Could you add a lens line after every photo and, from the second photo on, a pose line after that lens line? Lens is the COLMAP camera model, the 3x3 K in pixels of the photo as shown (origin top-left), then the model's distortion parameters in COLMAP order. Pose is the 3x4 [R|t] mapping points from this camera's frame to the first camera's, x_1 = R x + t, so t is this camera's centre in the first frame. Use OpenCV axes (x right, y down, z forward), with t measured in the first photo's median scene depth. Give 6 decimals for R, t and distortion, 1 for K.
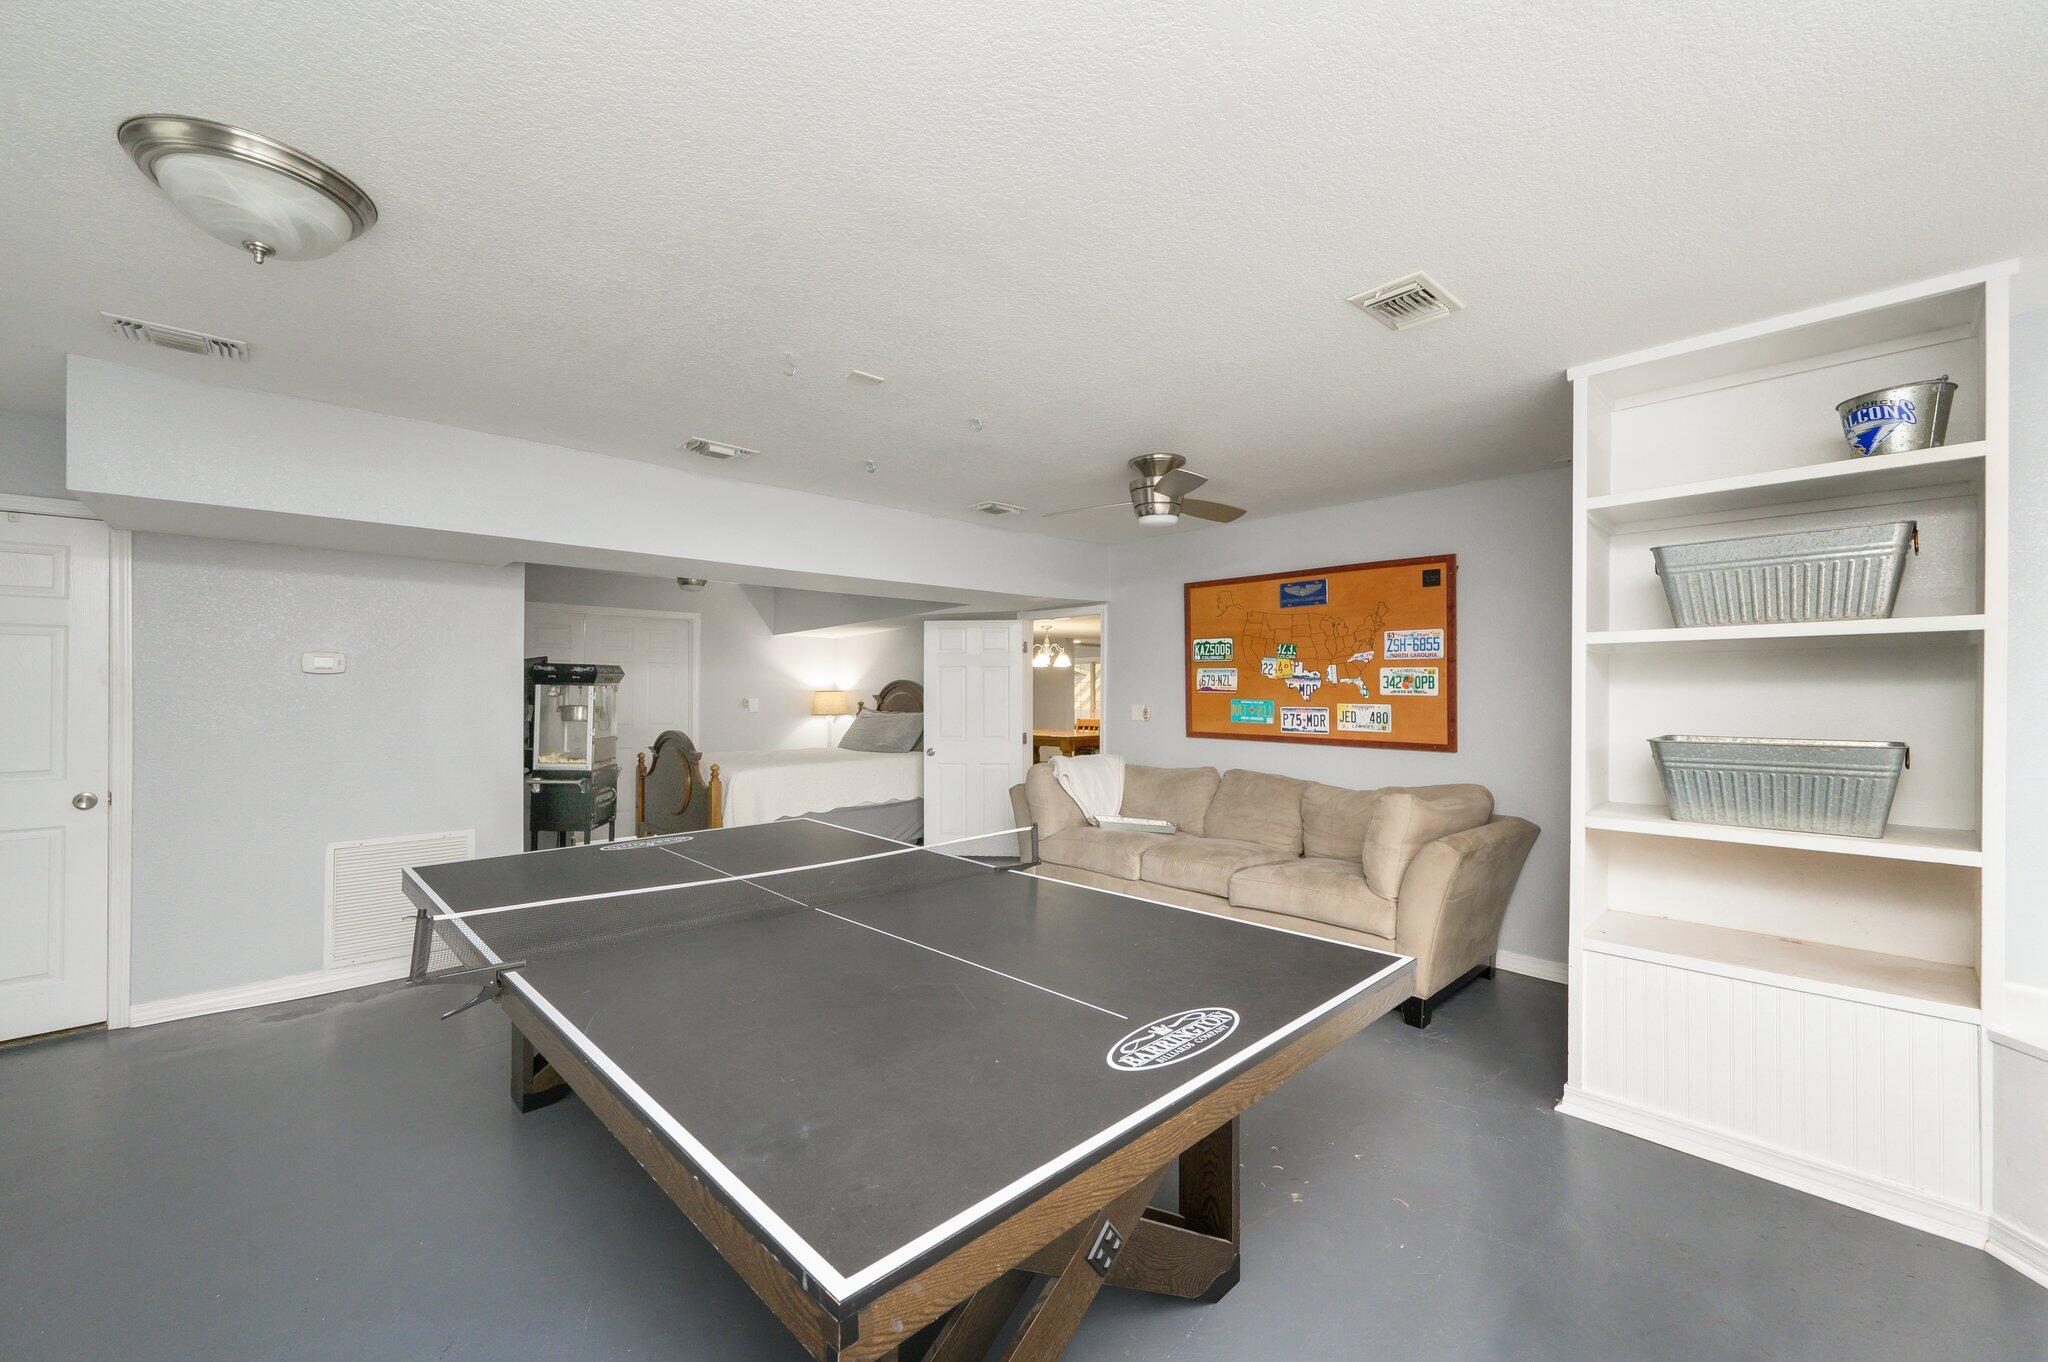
lens RADIAL K [[815.2, 0, 1028.2], [0, 815.2, 685.1], [0, 0, 1]] dist [-0.000760, -0.000126]
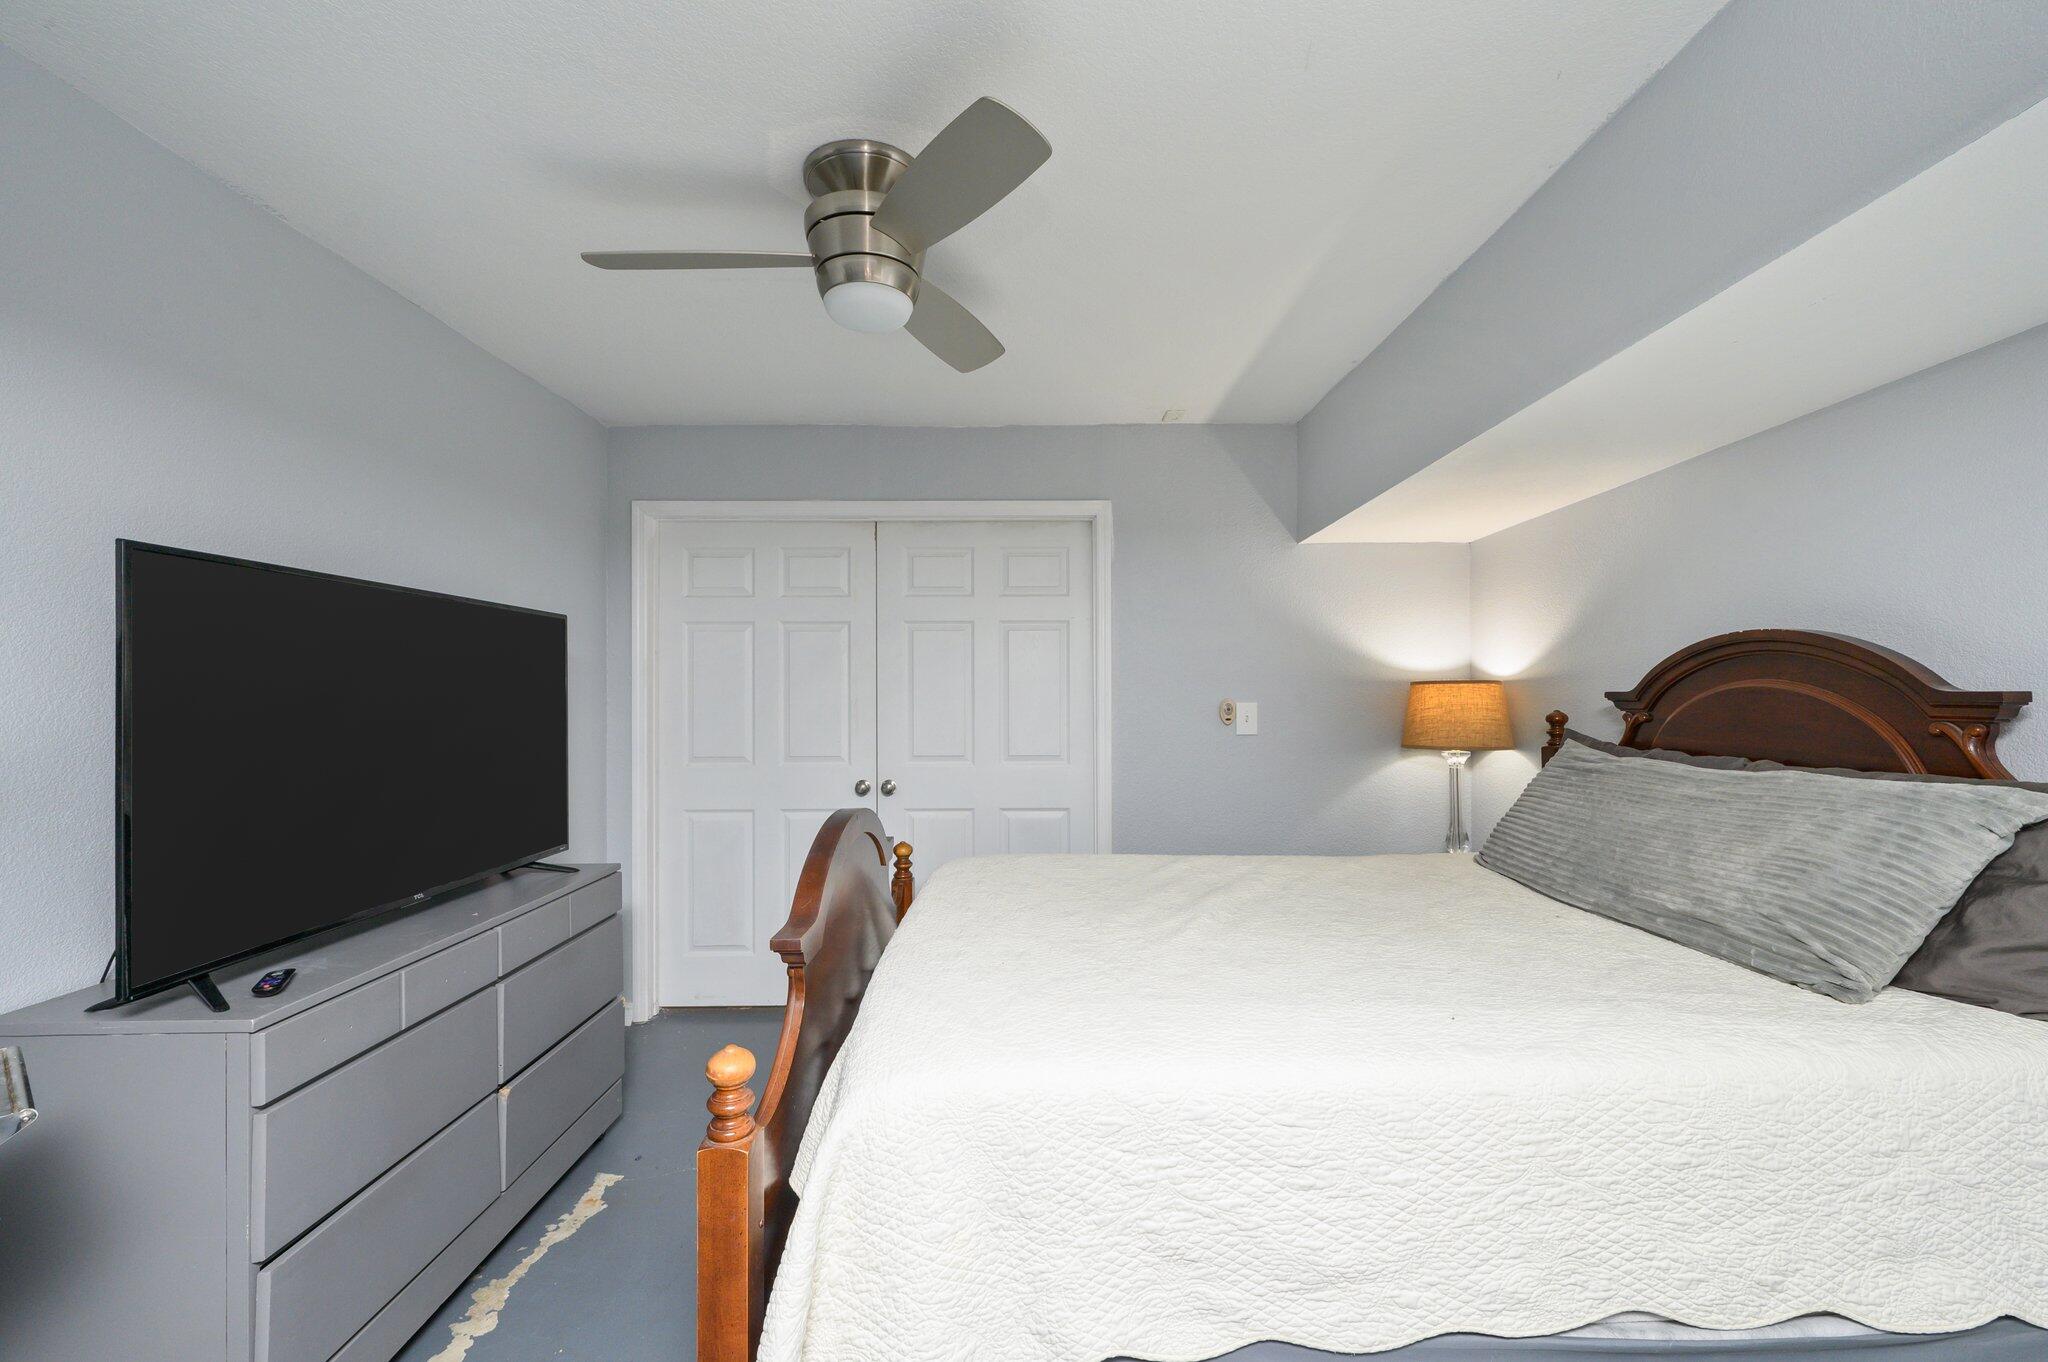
lens RADIAL K [[815.2, 0, 1026.0], [0, 815.2, 683.5], [0, 0, 1]] dist [-0.000760, -0.000126]
pose [[0.718689, -0.010264, -0.695255, -0.230870], [0.012036, 0.999925, -0.002321, 0.012698], [0.695227, -0.006700, 0.718759, 1.090276]]
